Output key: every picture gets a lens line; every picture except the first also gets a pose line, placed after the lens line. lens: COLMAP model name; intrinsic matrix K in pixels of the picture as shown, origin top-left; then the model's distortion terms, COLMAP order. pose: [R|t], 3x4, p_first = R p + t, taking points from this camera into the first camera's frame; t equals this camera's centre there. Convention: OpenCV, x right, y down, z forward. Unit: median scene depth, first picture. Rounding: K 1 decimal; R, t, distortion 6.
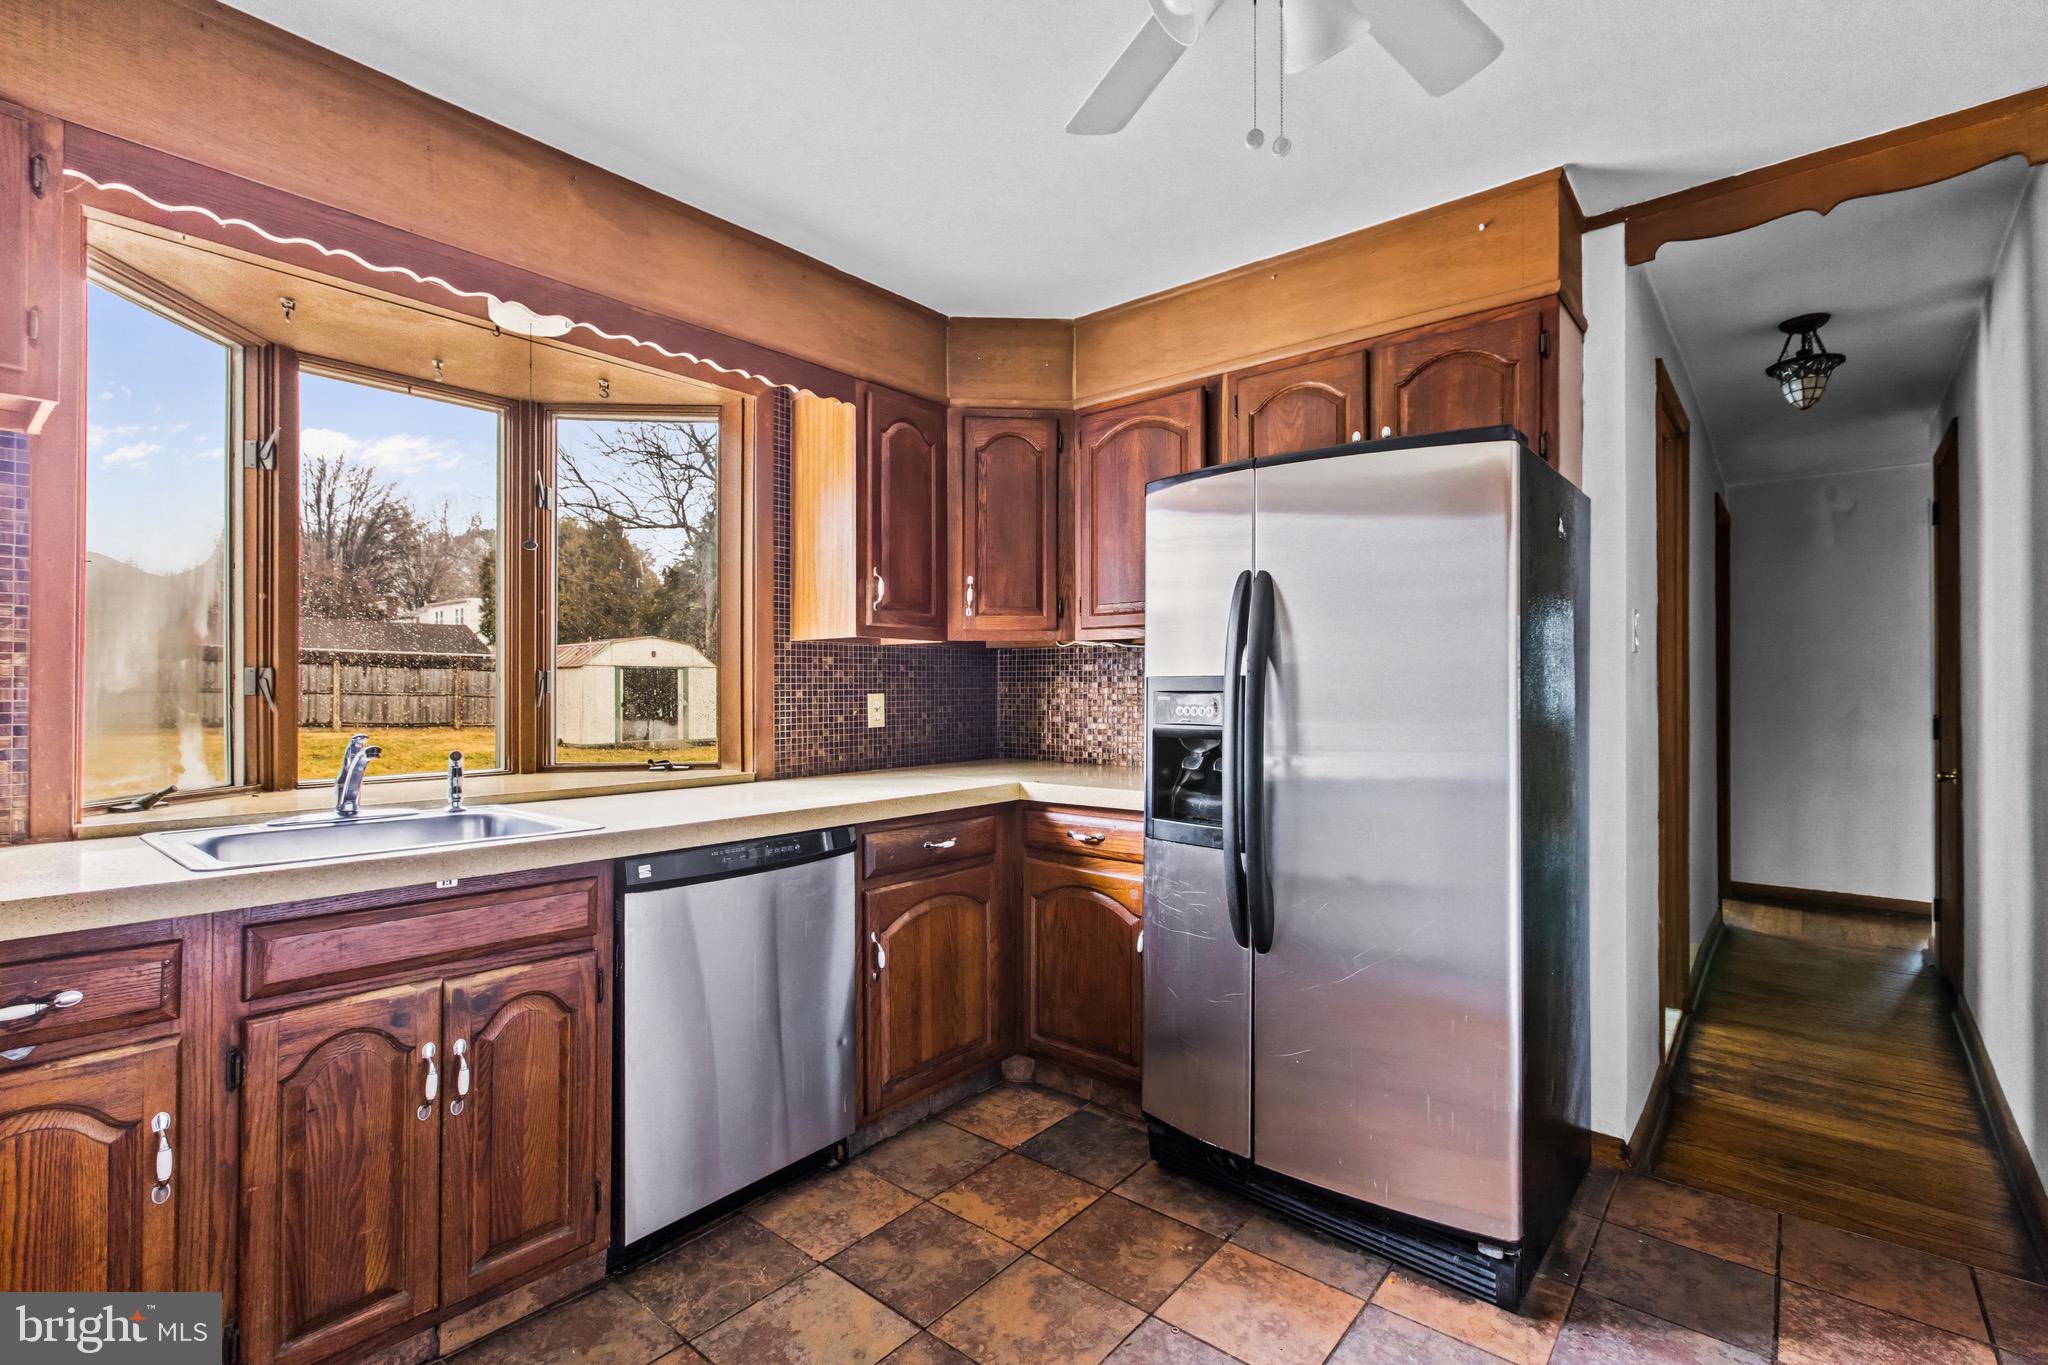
lens RADIAL K [[932.2, 0, 1024.4], [0, 932.2, 681.5], [0, 0, 1]] dist [-0.002424, -0.000652]
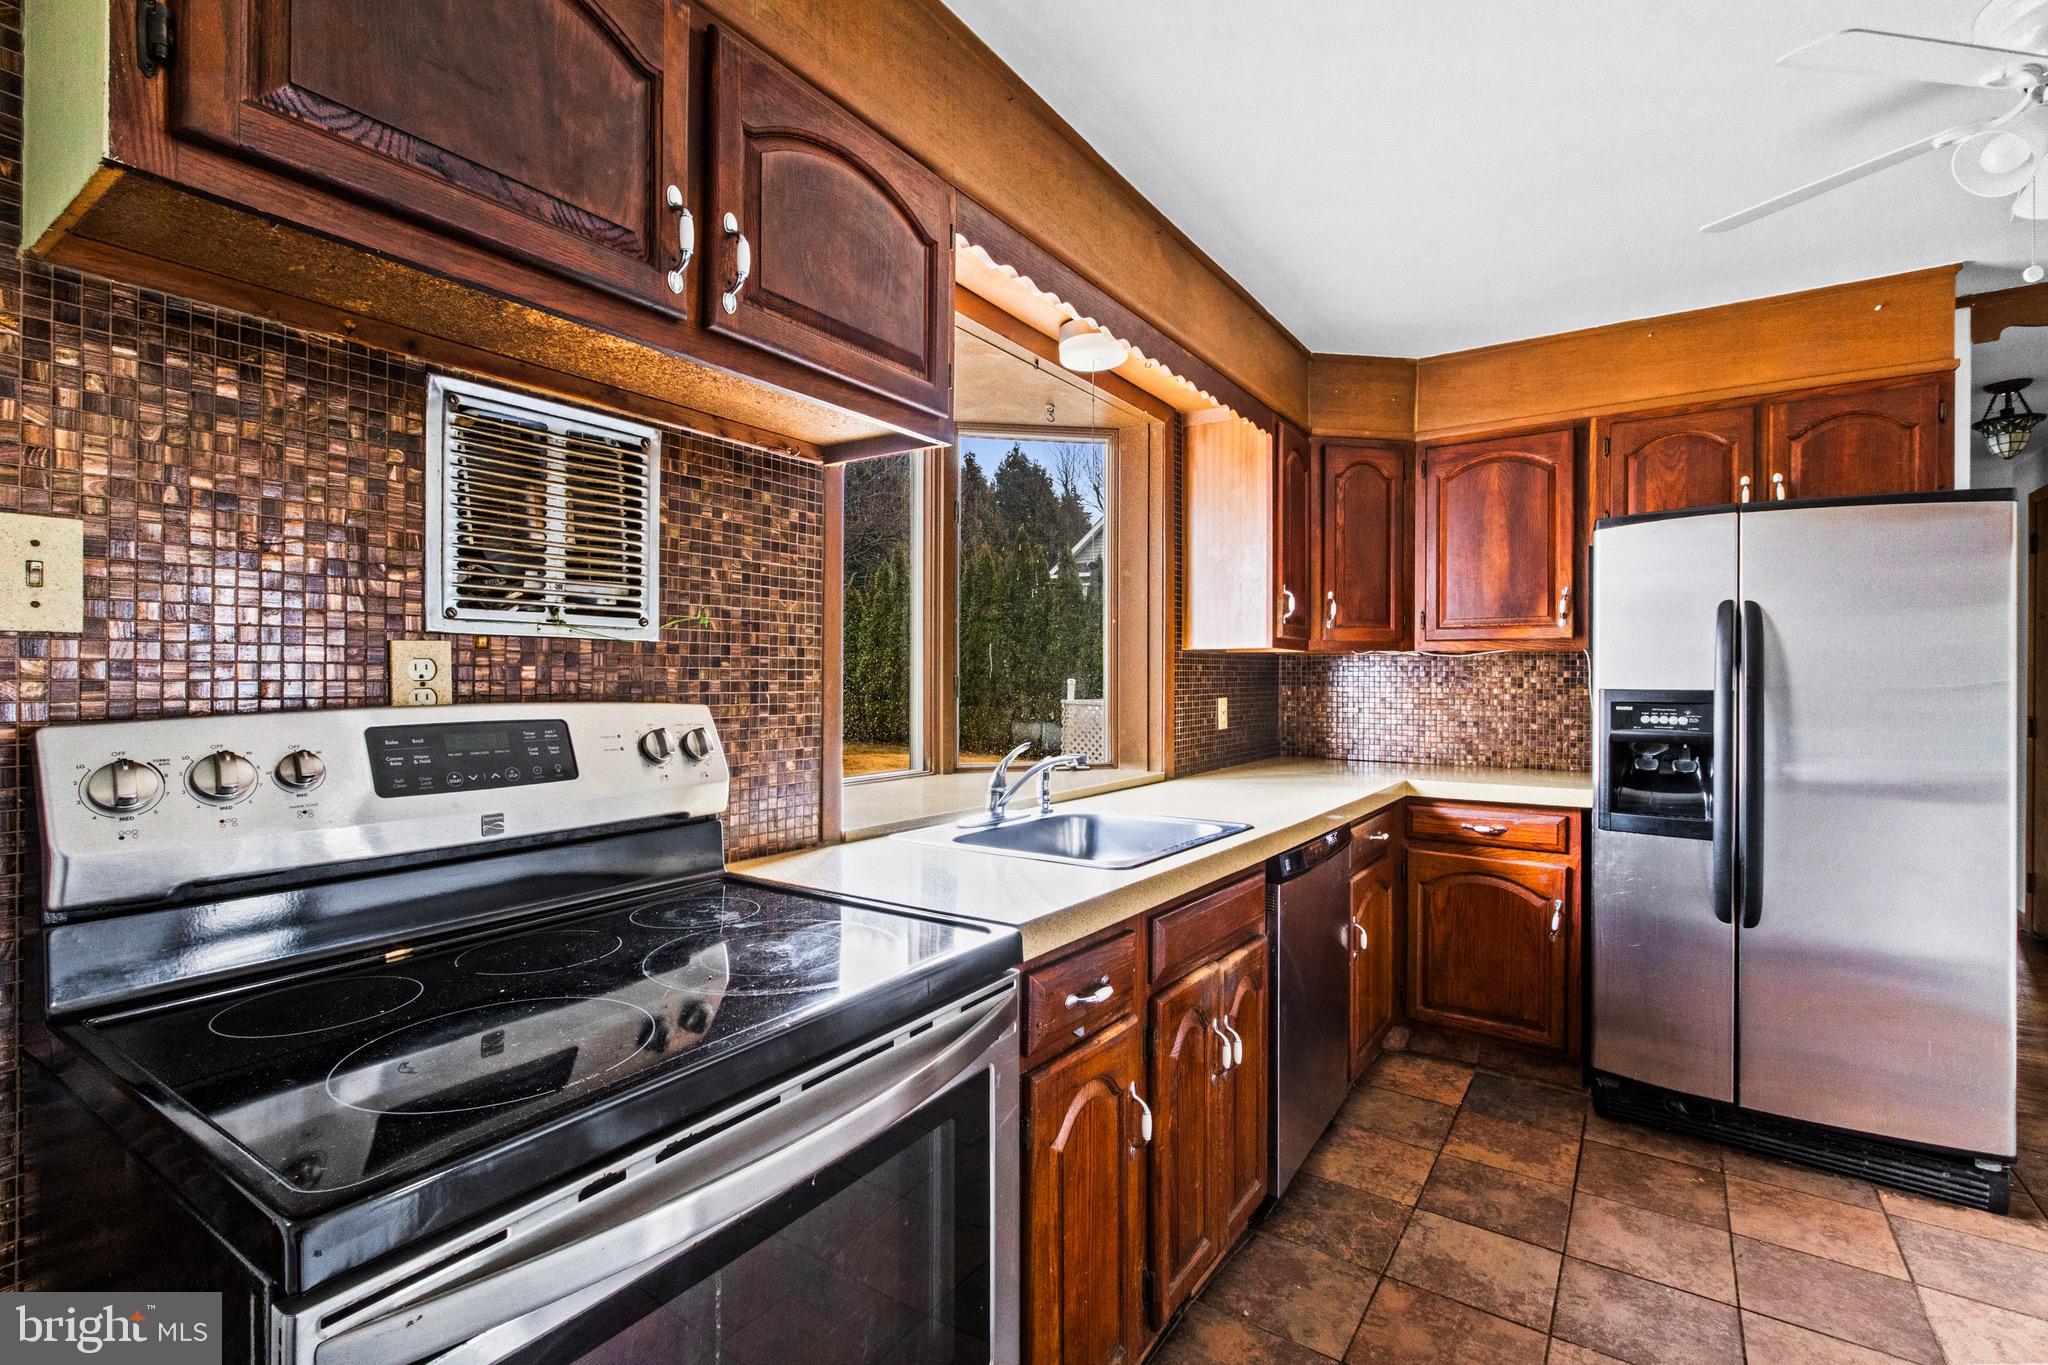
lens RADIAL K [[932.2, 0, 1011.1], [0, 932.2, 675.7], [0, 0, 1]] dist [-0.002424, -0.000652]
pose [[0.995778, 0.005798, 0.091607, -0.585252], [-0.006211, 0.999972, 0.004216, -0.017945], [-0.091580, -0.004767, 0.995786, -0.059500]]
